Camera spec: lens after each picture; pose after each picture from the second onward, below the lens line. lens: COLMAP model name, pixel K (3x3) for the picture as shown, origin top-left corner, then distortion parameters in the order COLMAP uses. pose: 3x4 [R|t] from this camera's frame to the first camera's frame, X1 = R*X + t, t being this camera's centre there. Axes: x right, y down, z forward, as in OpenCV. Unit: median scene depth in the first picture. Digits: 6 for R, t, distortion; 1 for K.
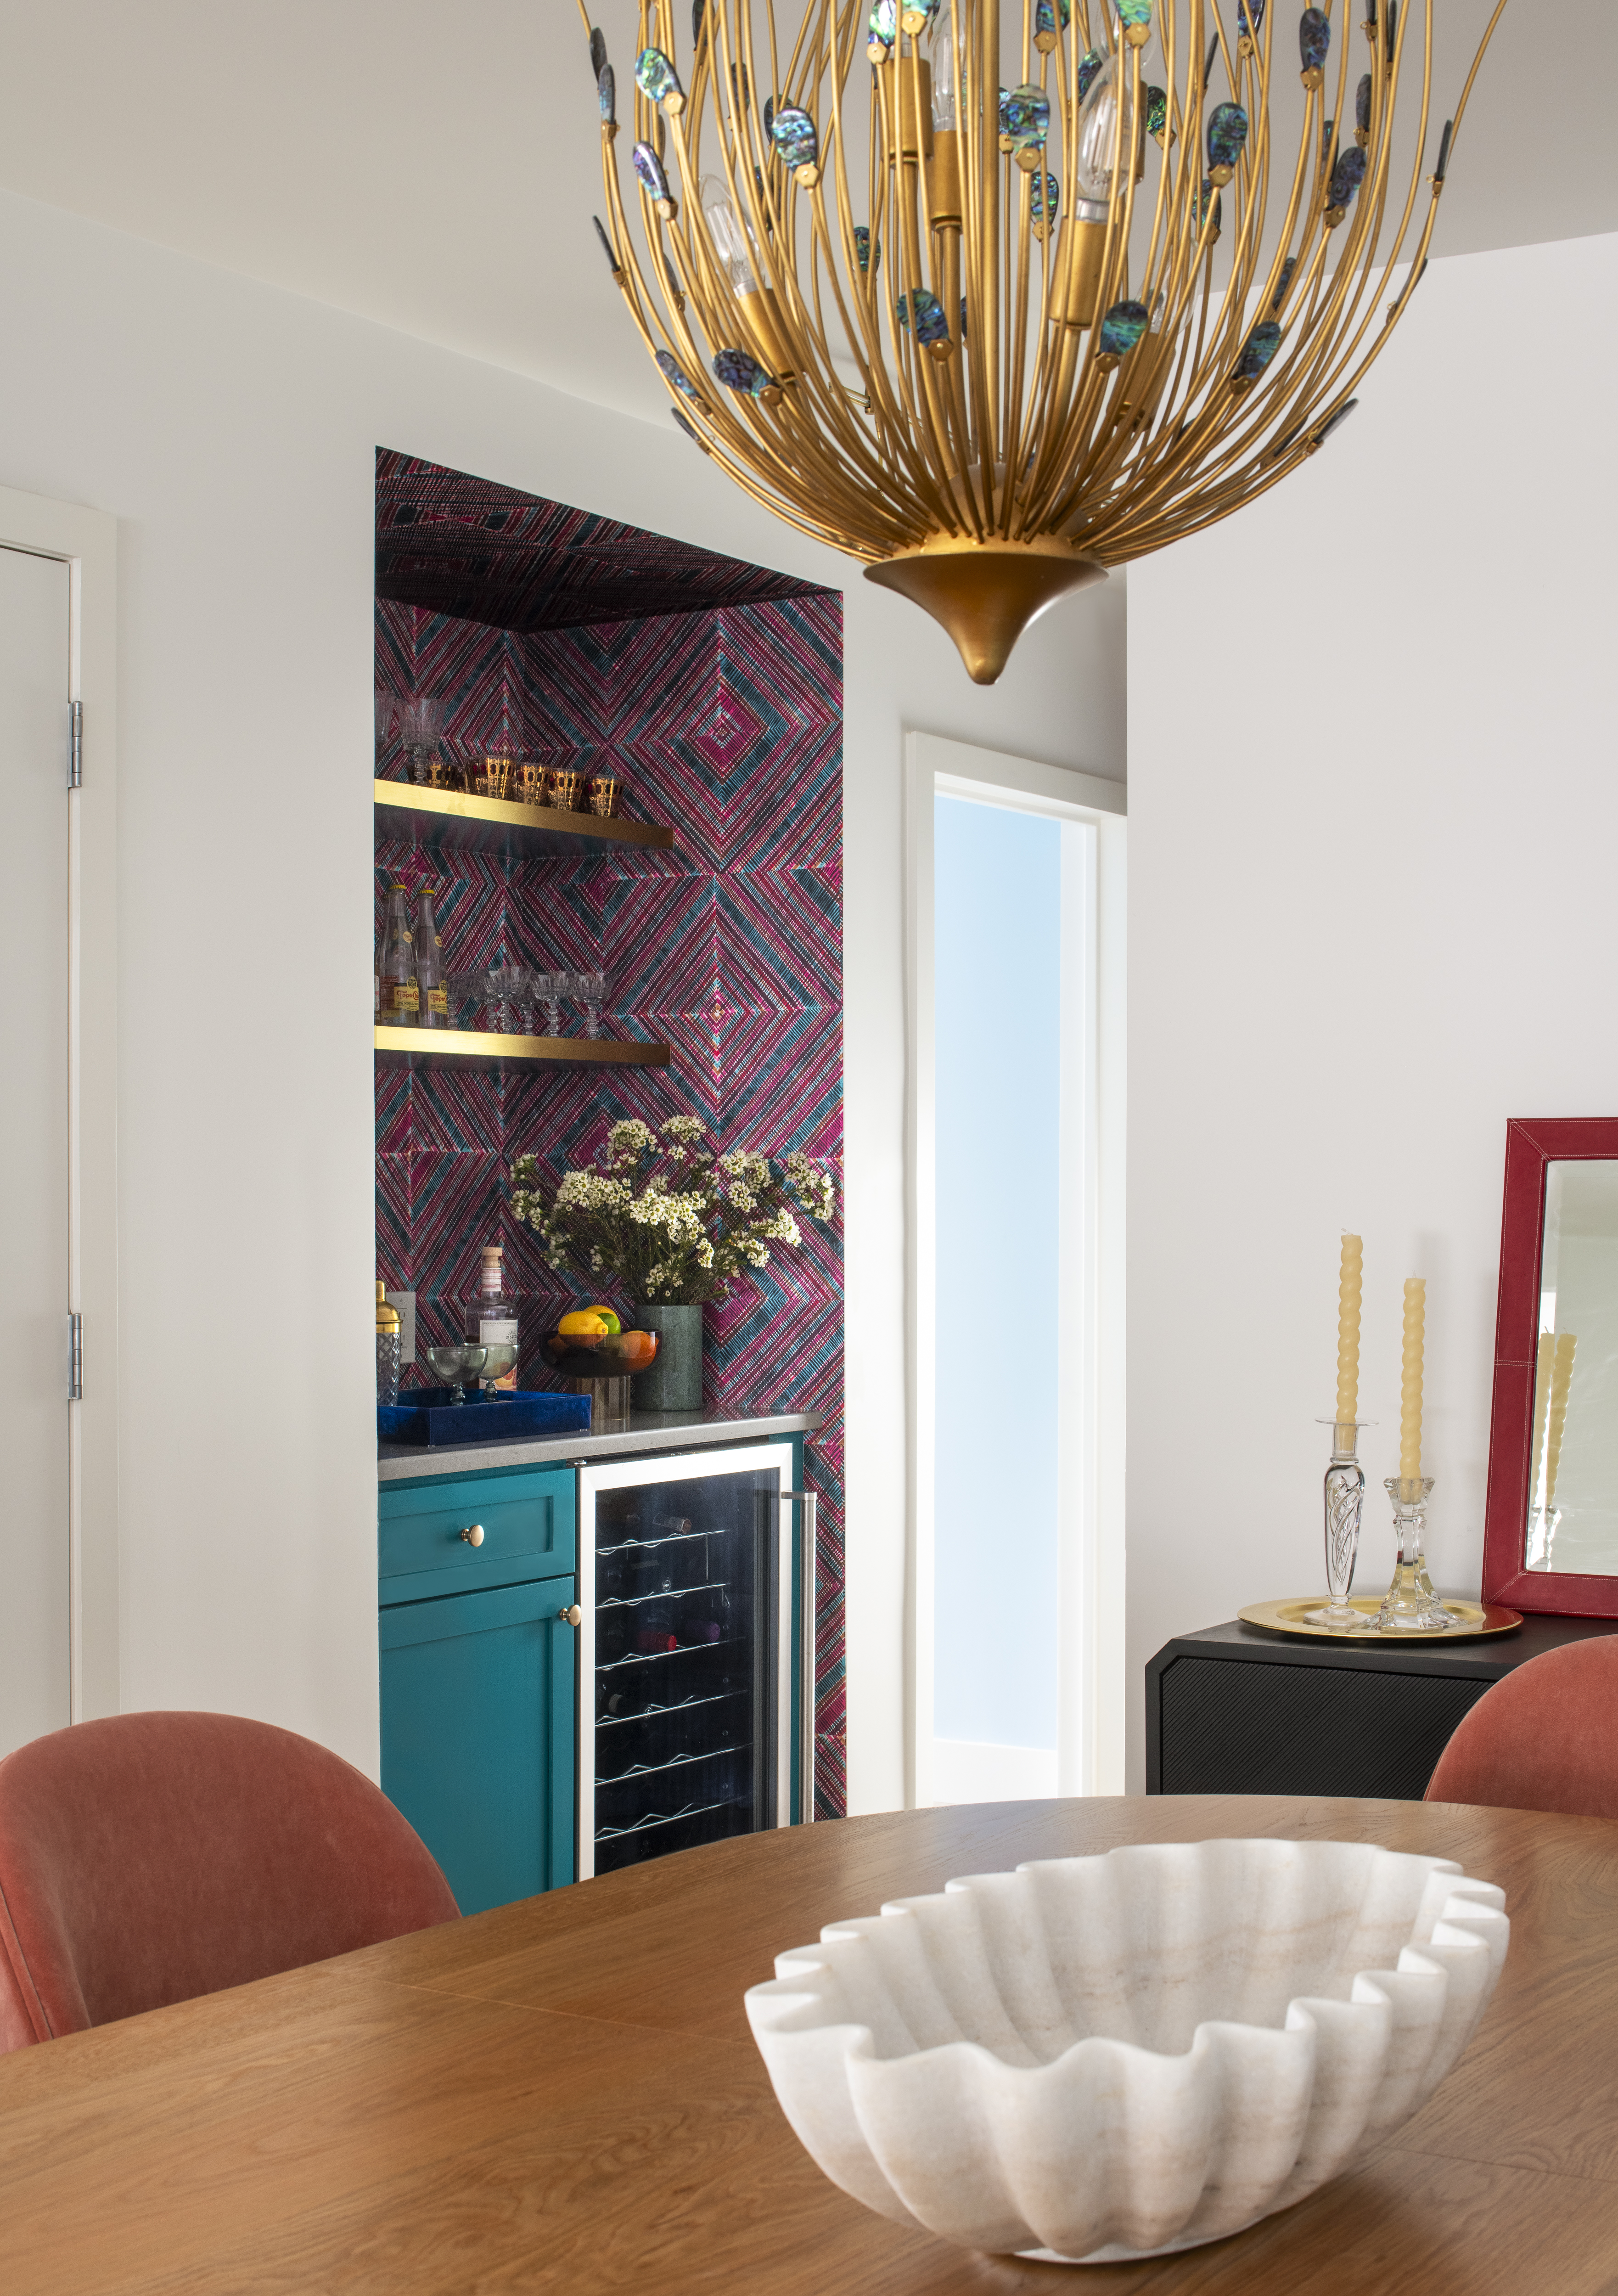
lens RADIAL K [[3075.4, 0, 809.0], [0, 3075.4, 1148.0], [0, 0, 1]] dist [-0.006736, -0.012508]
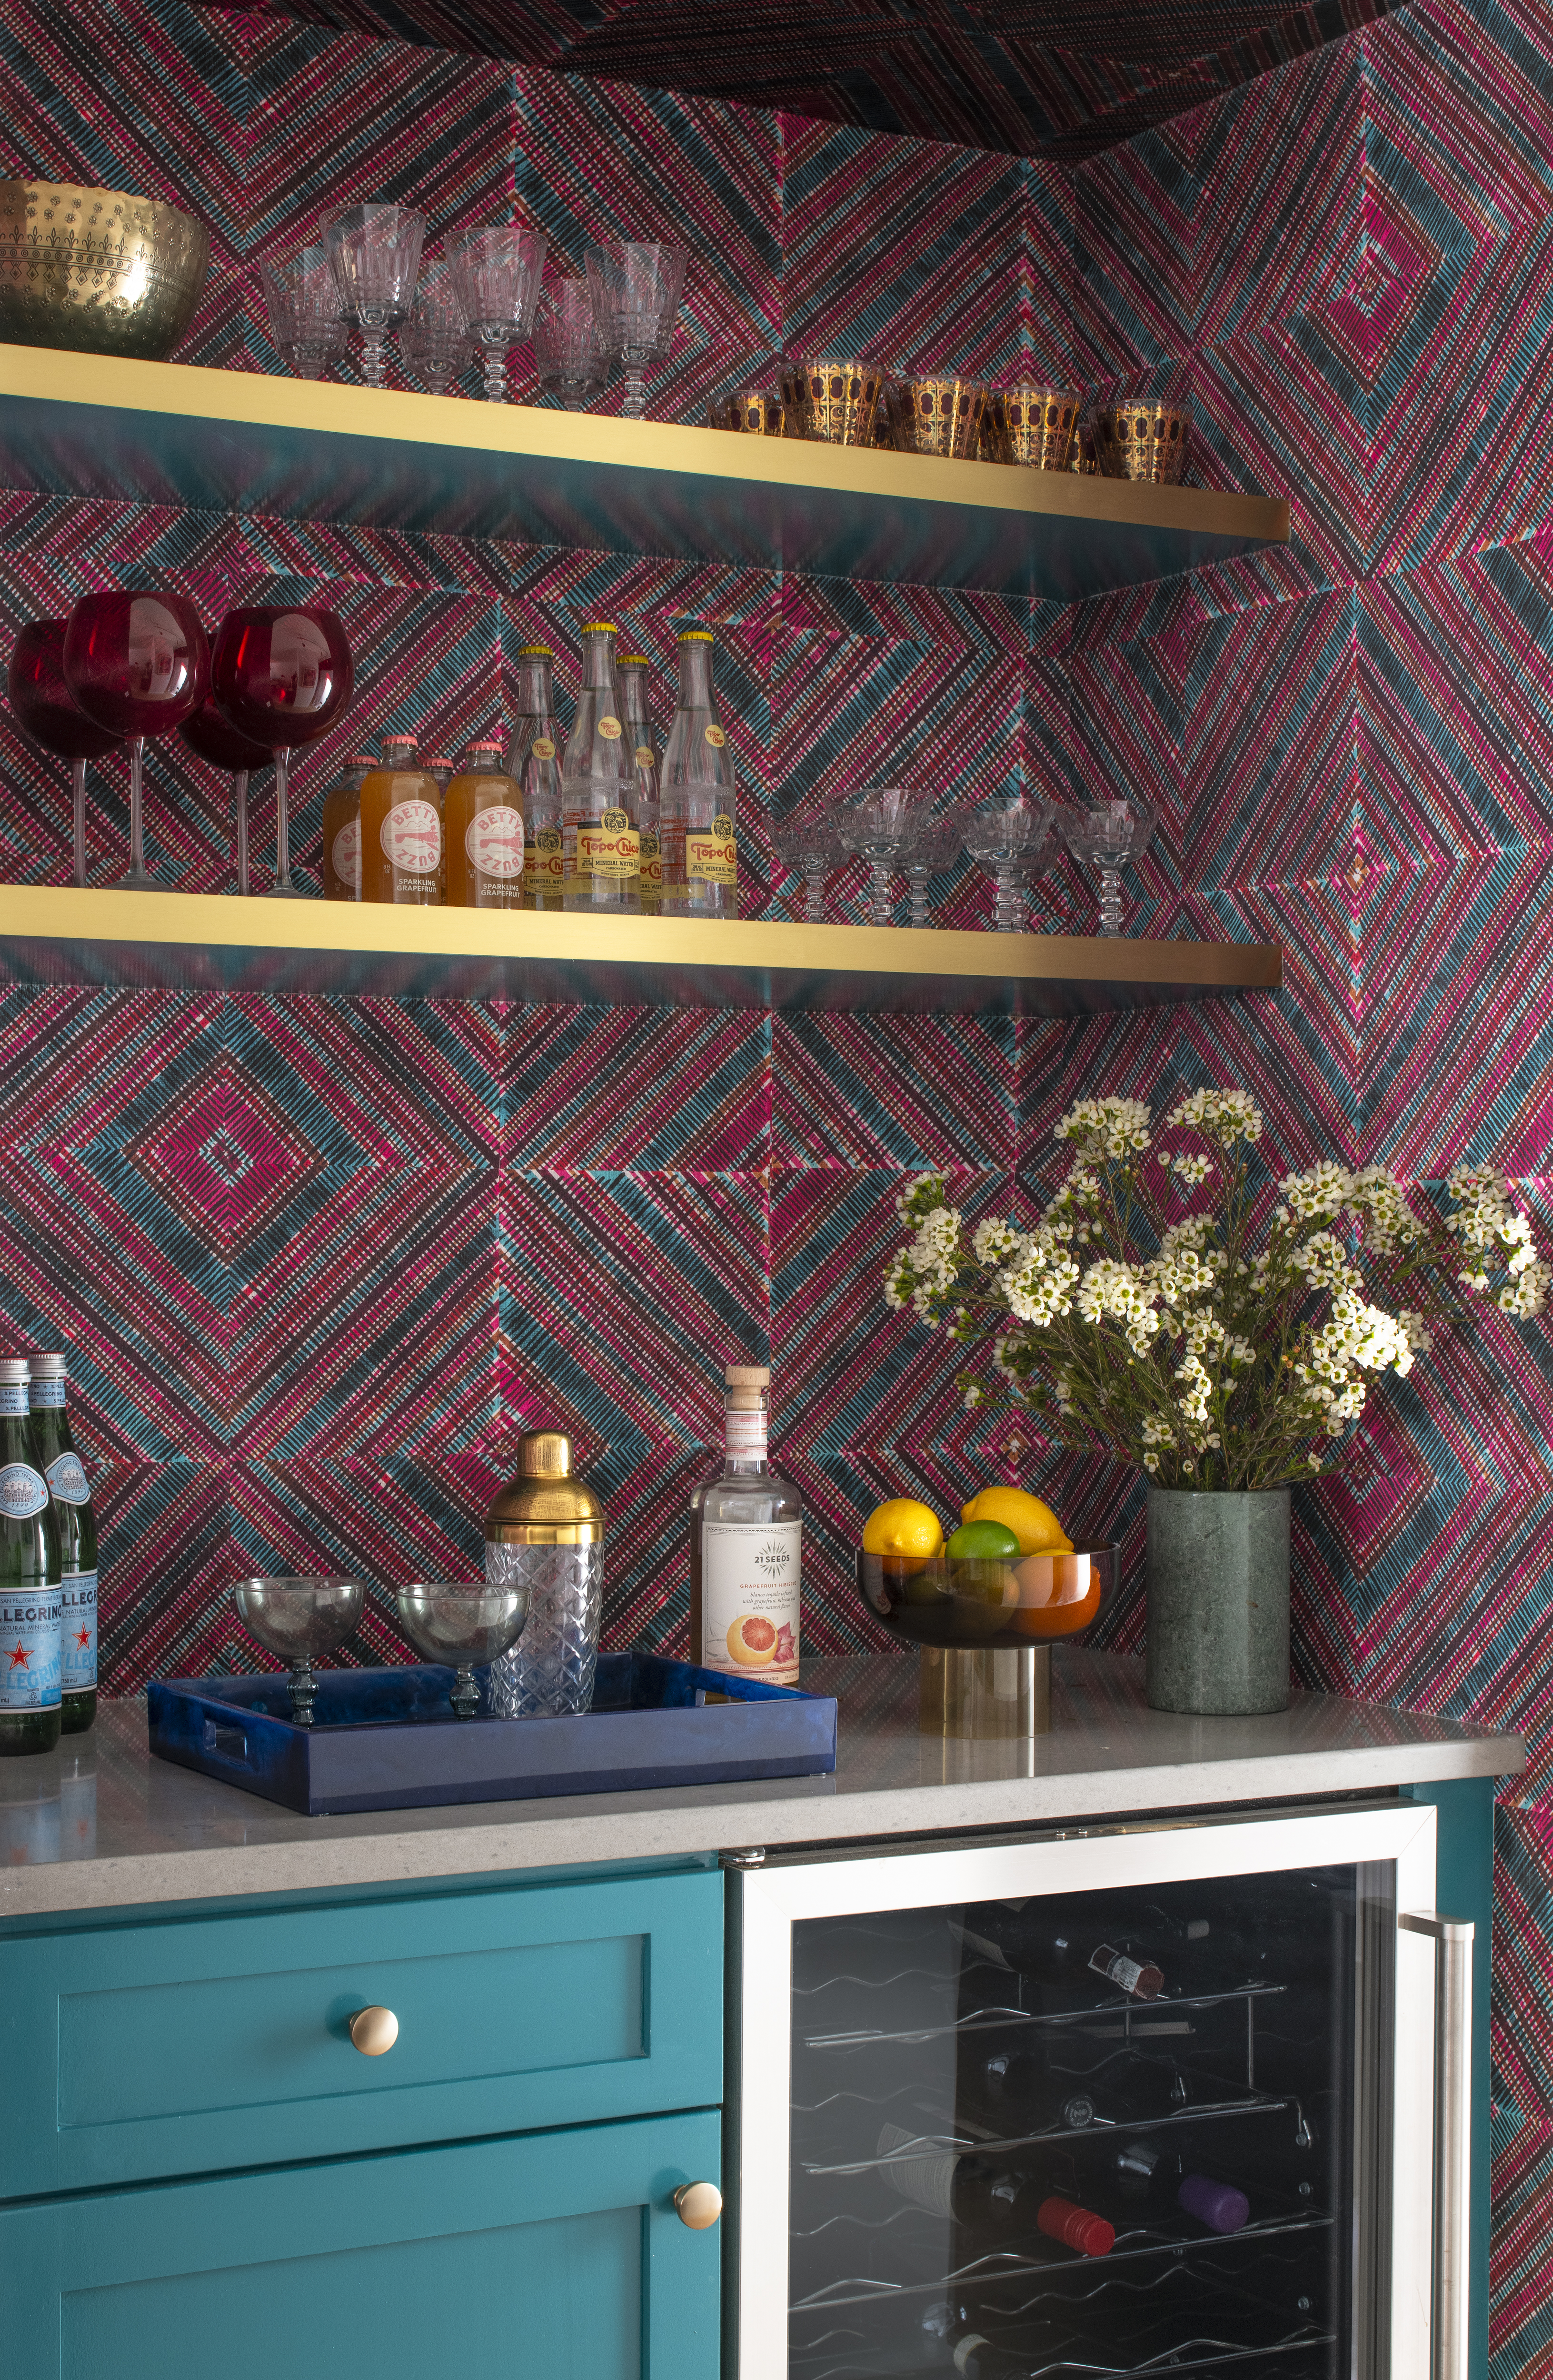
lens RADIAL K [[3497.8, 0, 776.5], [0, 3497.8, 1190.0], [0, 0, 1]] dist [-0.030594, 0.103807]
pose [[0.878131, -0.003193, -0.478410, 0.150333], [0.004831, 0.999986, 0.002192, 0.003365], [0.478396, -0.004236, 0.878134, 0.484148]]
